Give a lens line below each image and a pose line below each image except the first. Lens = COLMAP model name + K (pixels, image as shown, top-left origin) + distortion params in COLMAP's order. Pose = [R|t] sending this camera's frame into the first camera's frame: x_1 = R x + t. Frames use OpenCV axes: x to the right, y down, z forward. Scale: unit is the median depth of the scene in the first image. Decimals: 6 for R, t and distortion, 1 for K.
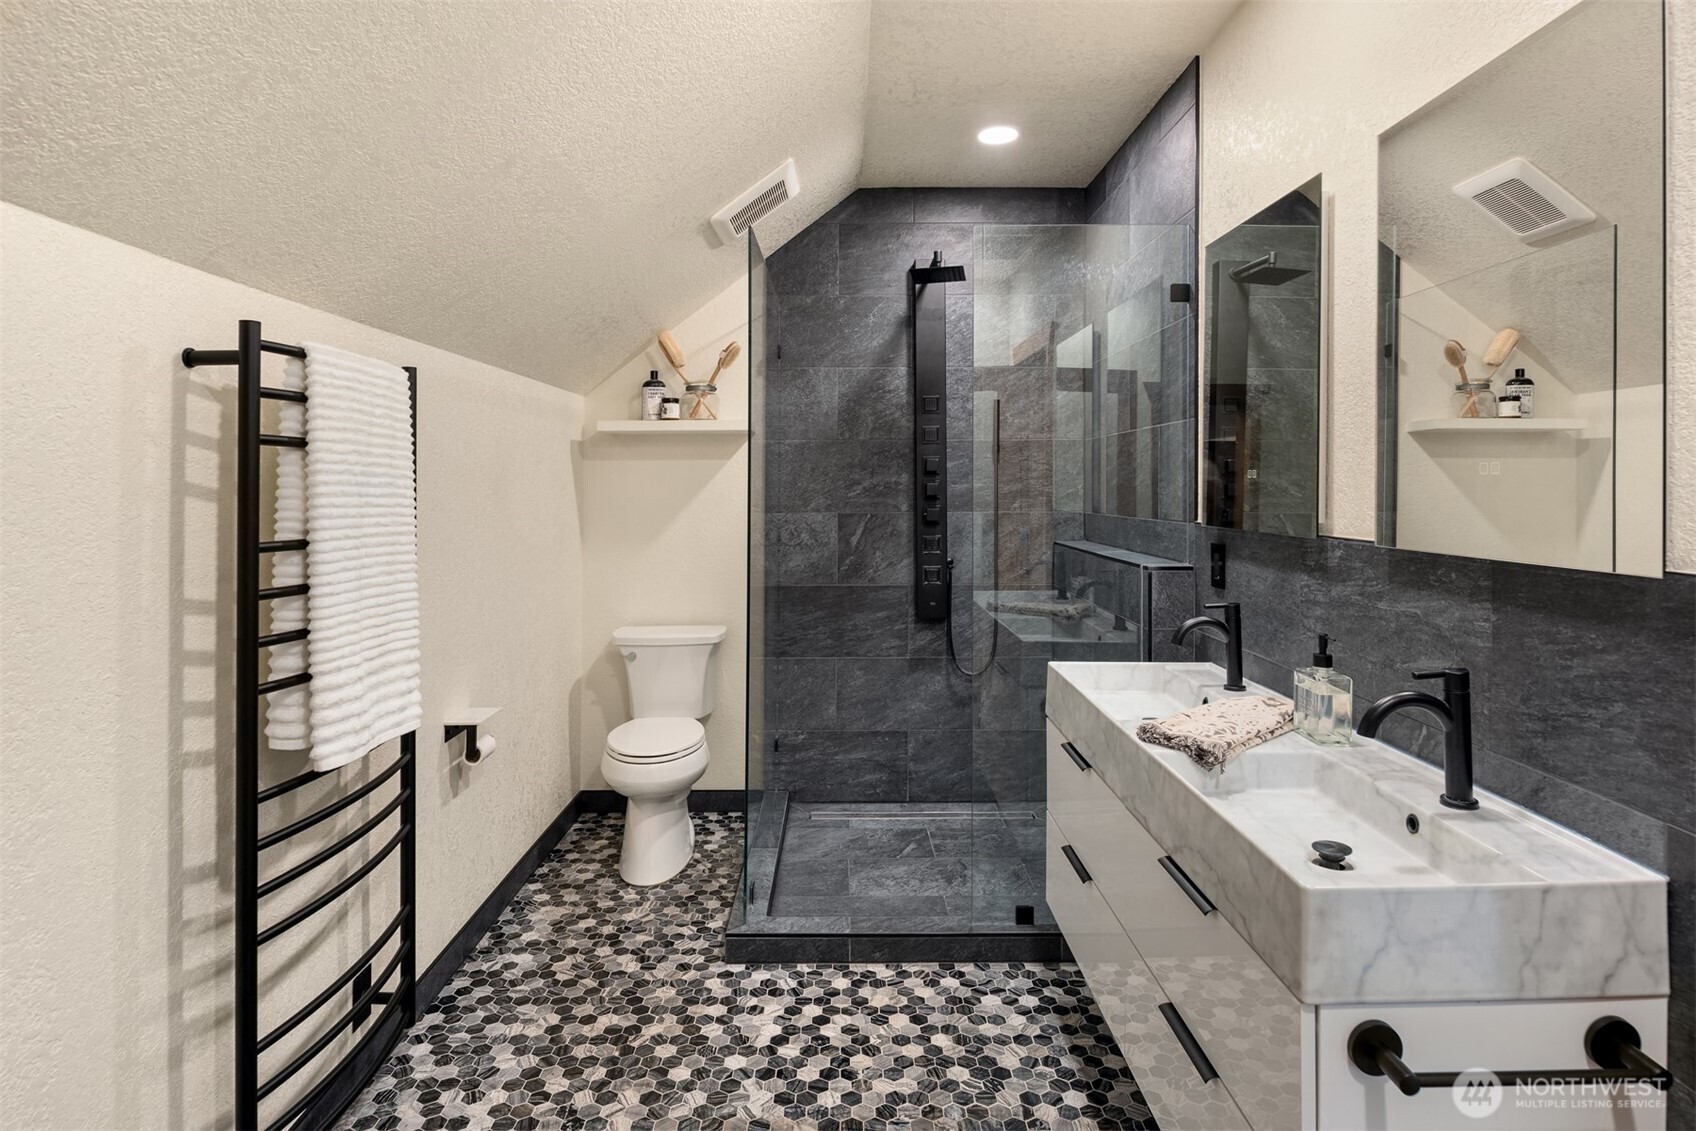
lens RADIAL K [[922.7, 0, 843.7], [0, 922.7, 492.0], [0, 0, 1]] dist [-0.001592, -0.004849]
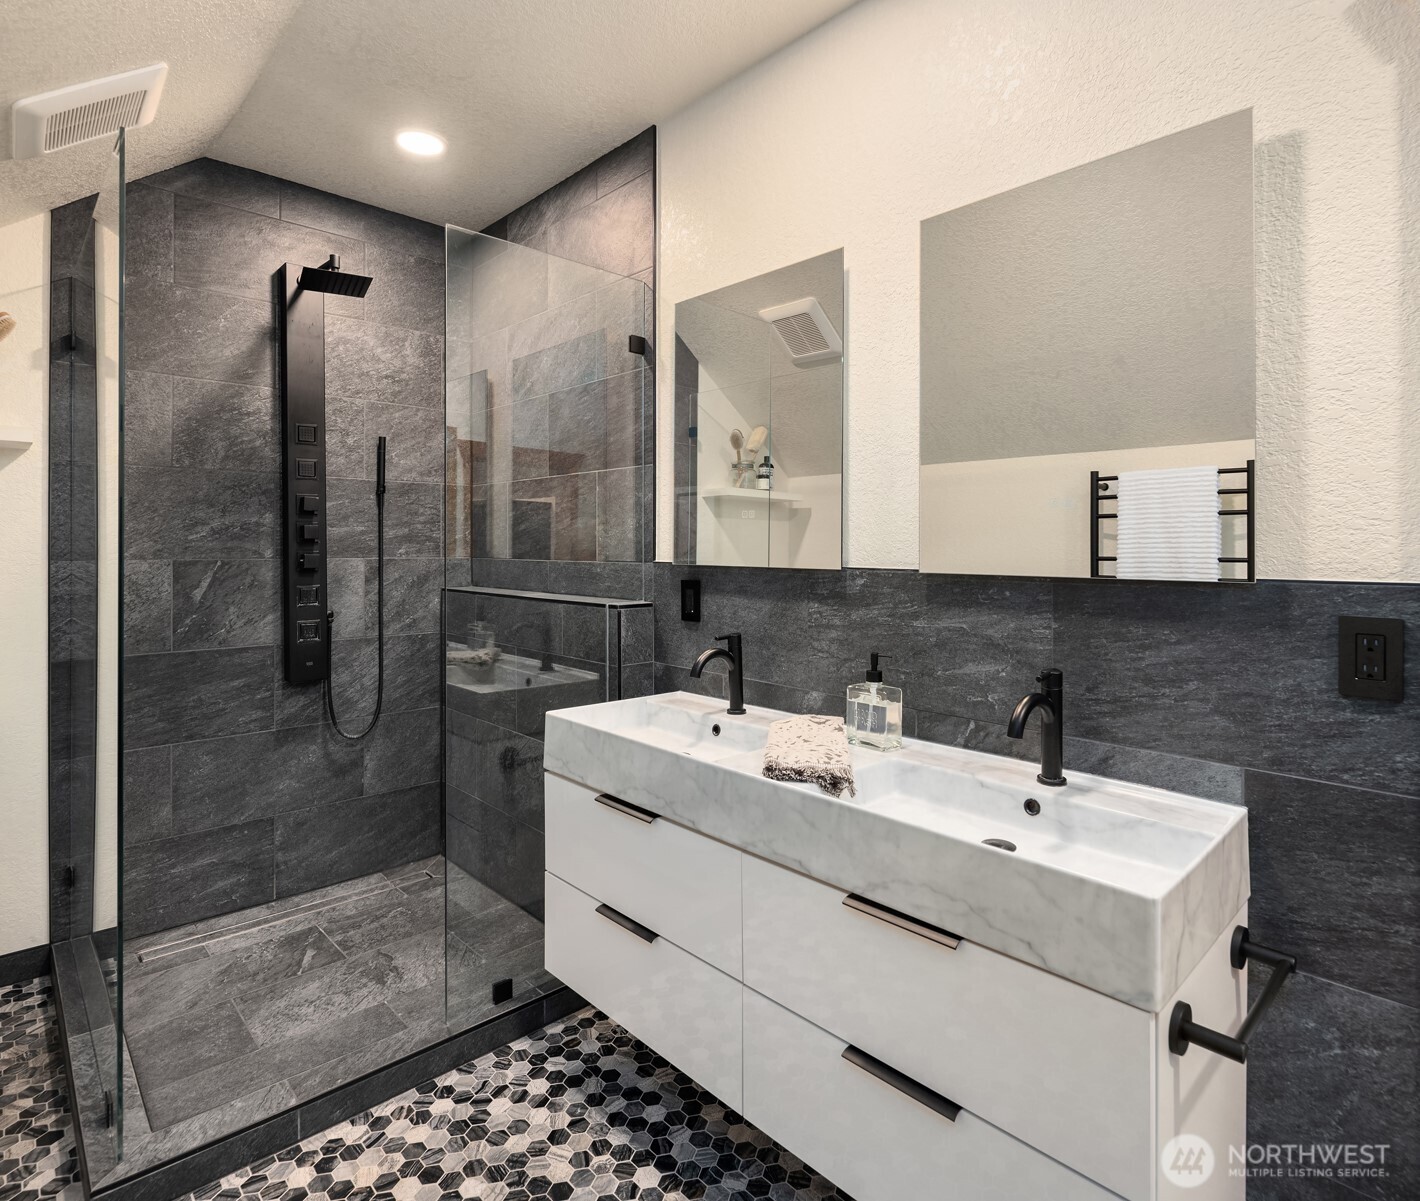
lens RADIAL K [[774.8, 0, 740.6], [0, 774.8, 555.3], [0, 0, 1]] dist [0.000450, -0.006192]
pose [[0.723824, 0.001043, 0.689983, -0.150042], [-0.004527, 0.999985, 0.003237, 0.019673], [-0.689969, -0.005466, 0.723818, 0.256289]]
